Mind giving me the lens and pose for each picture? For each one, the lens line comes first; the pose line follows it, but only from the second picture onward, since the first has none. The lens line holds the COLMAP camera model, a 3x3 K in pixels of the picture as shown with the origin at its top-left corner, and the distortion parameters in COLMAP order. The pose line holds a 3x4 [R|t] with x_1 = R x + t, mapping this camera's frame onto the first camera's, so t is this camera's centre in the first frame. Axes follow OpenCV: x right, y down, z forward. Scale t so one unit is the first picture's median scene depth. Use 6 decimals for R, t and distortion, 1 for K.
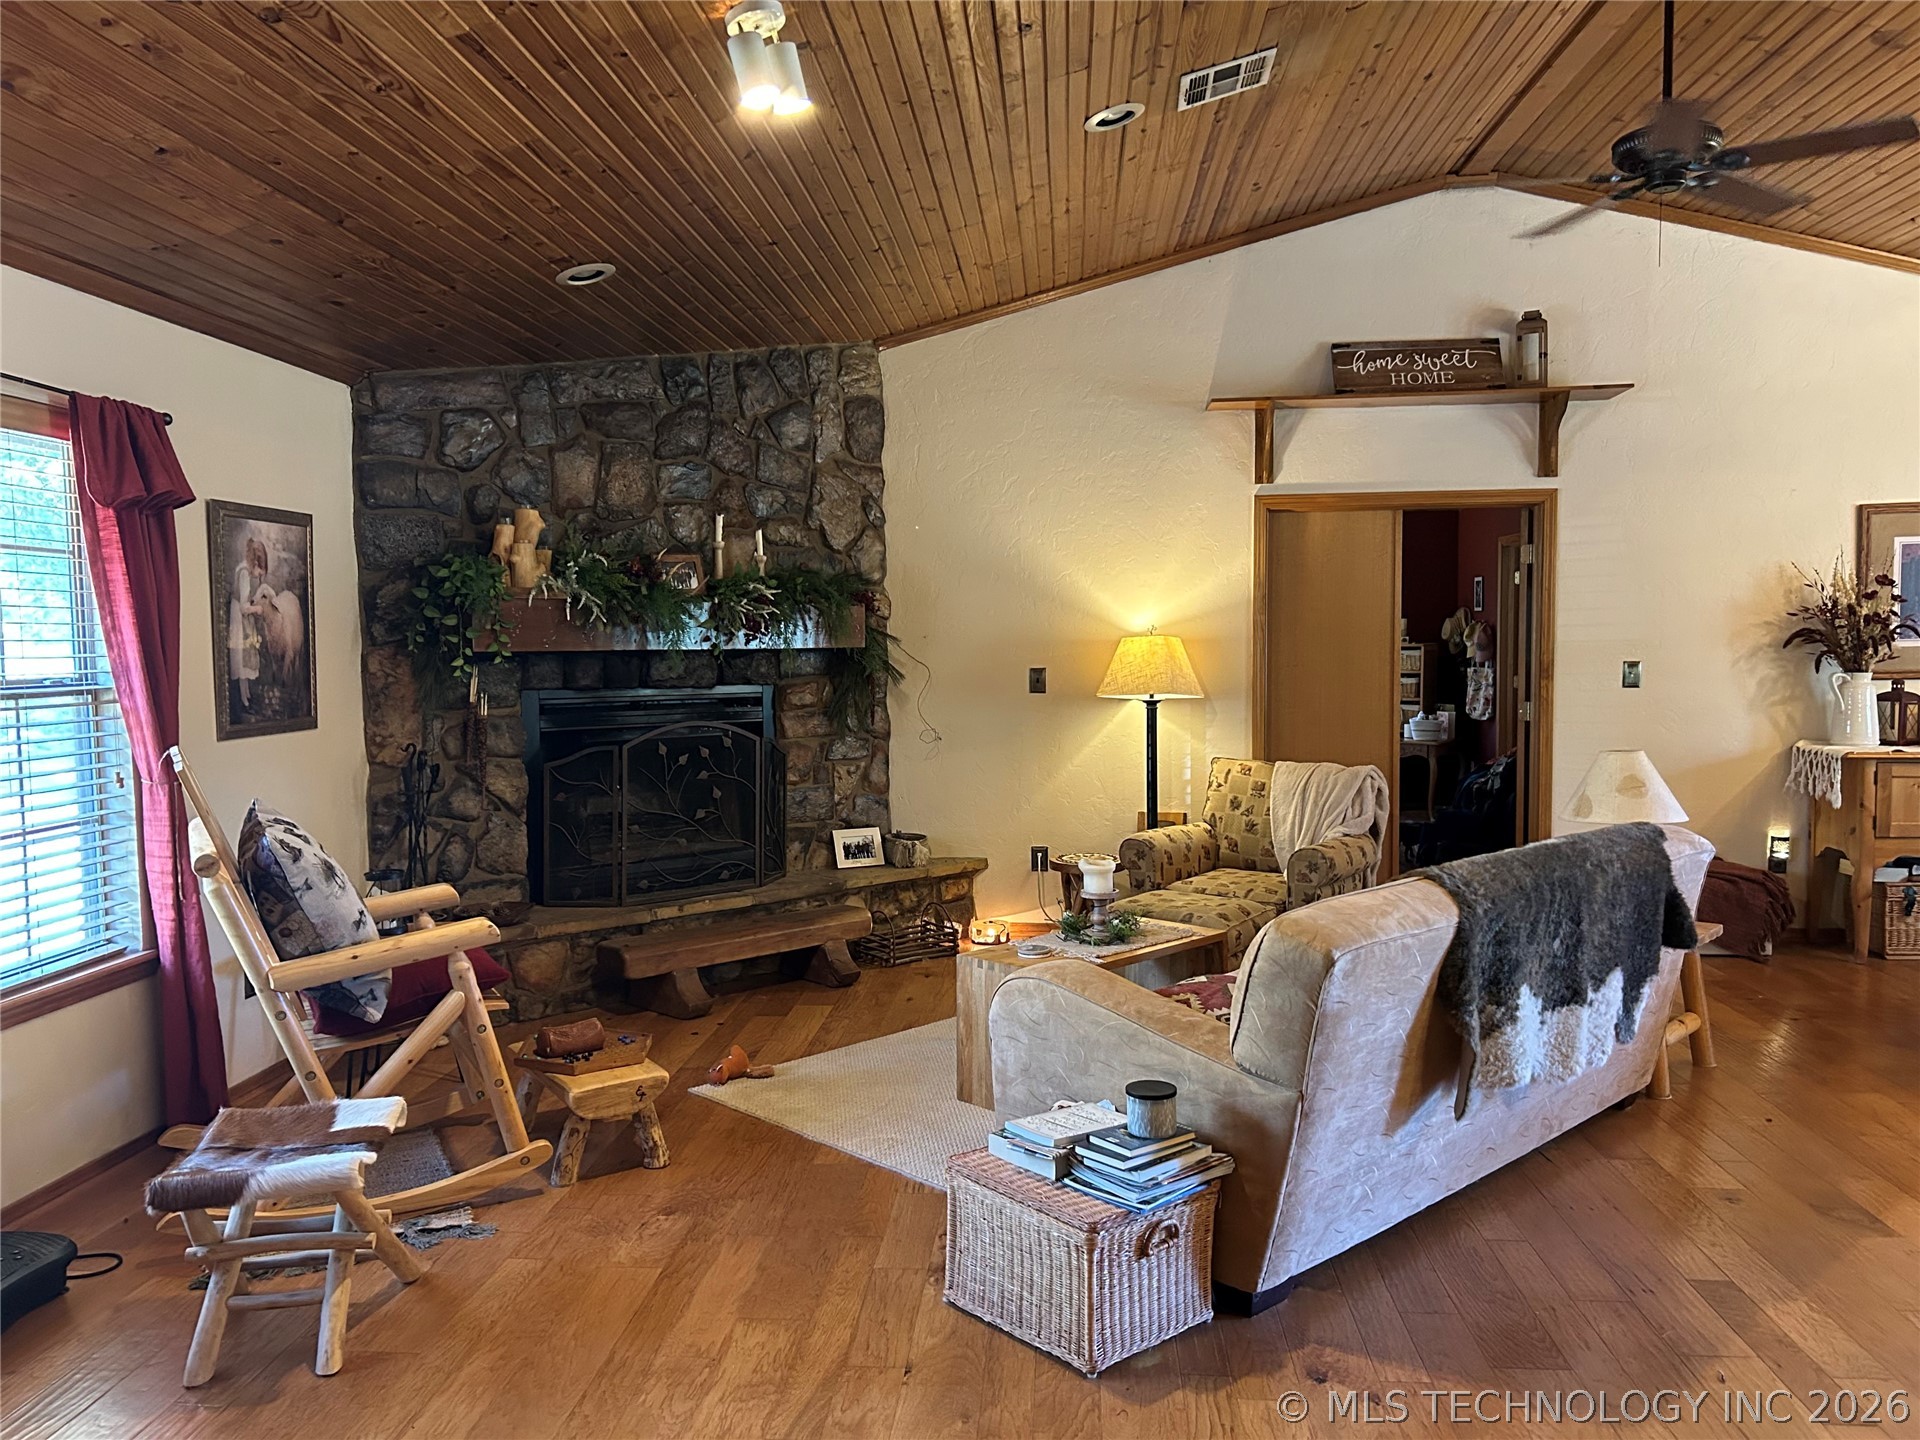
lens RADIAL K [[1434.0, 0, 952.2], [0, 1434.0, 746.5], [0, 0, 1]] dist [0.071080, -0.086900]
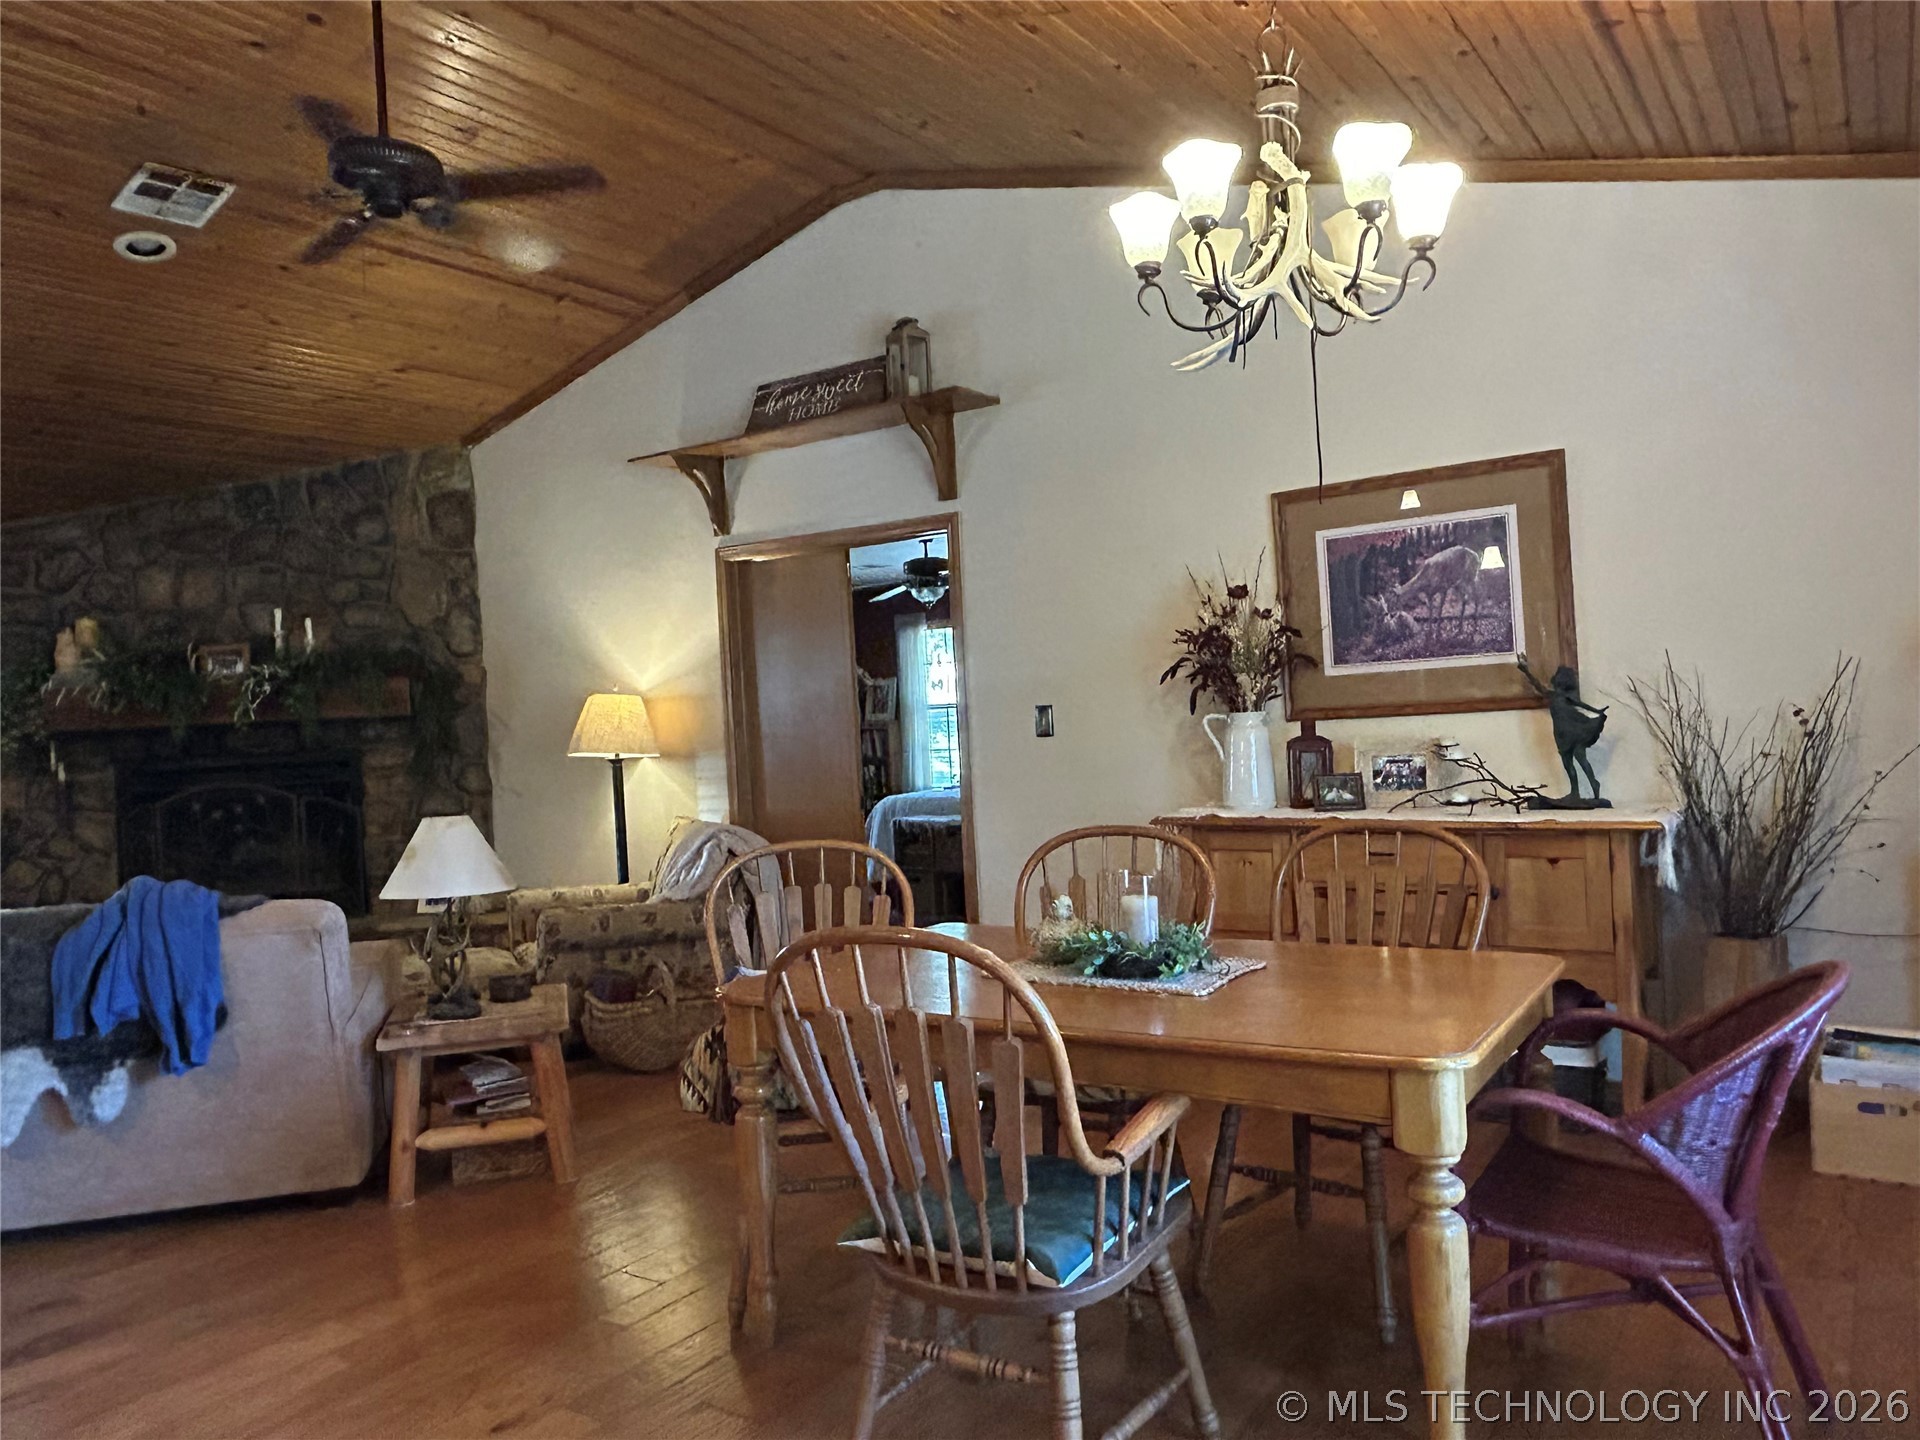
lens RADIAL K [[1356.8, 0, 949.7], [0, 1356.8, 720.4], [0, 0, 1]] dist [0.031384, -0.063588]
pose [[0.862337, -0.026854, -0.505623, 0.972847], [0.000651, 0.998651, -0.051928, -0.011138], [0.506335, 0.044451, 0.861190, 0.349452]]
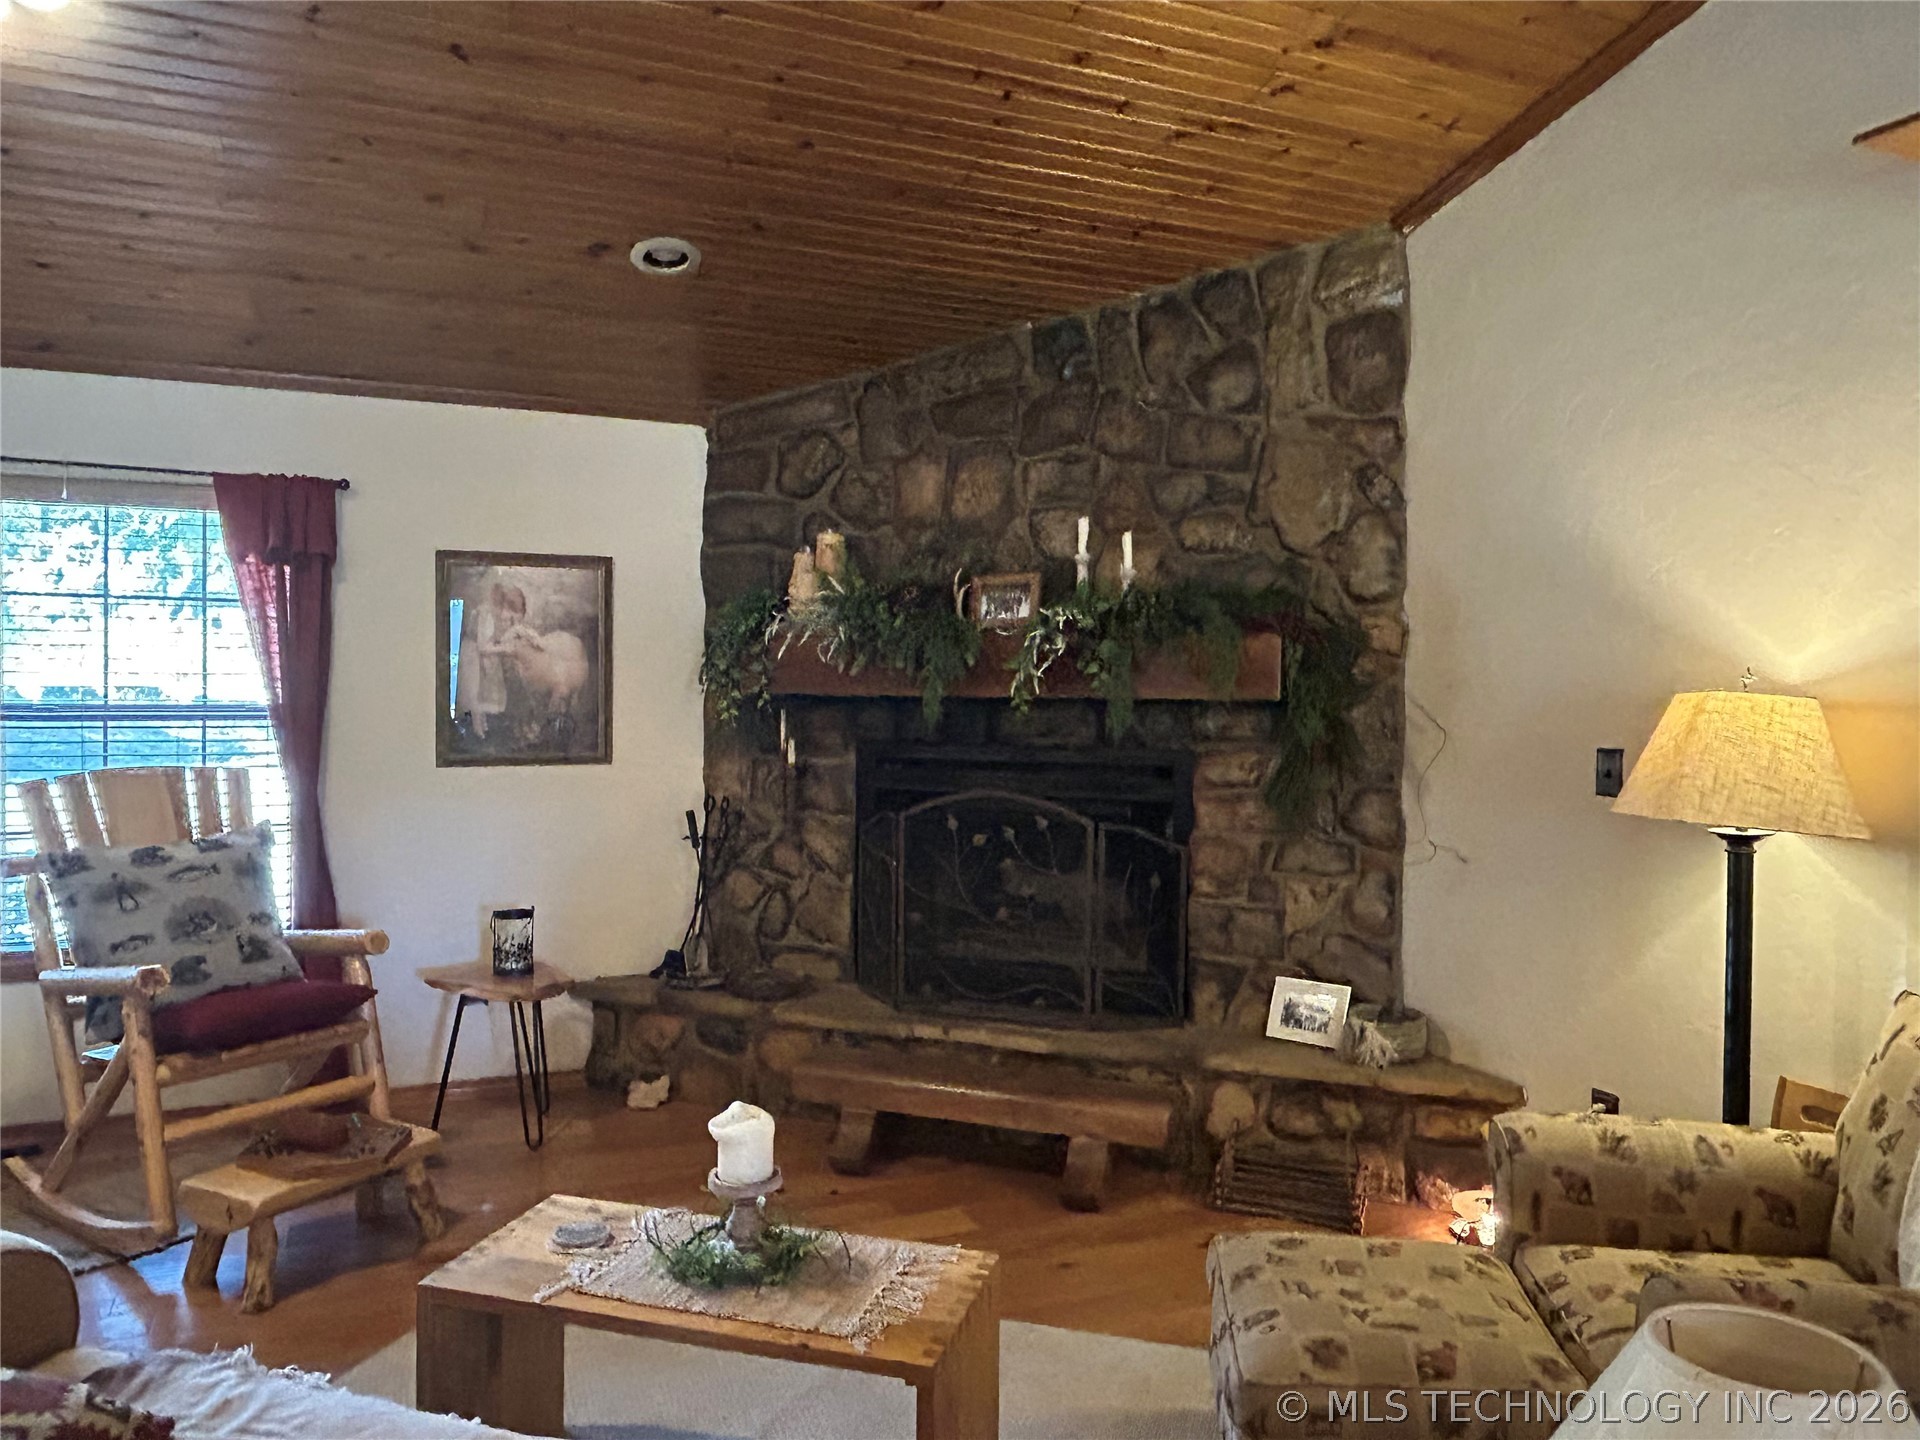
lens RADIAL K [[1356.8, 0, 949.7], [0, 1356.8, 720.4], [0, 0, 1]] dist [0.031384, -0.063588]
pose [[0.466316, 0.034780, -0.883934, 0.473838], [-0.081347, 0.996679, -0.003698, -0.053551], [0.880870, 0.073630, 0.467596, 0.682263]]
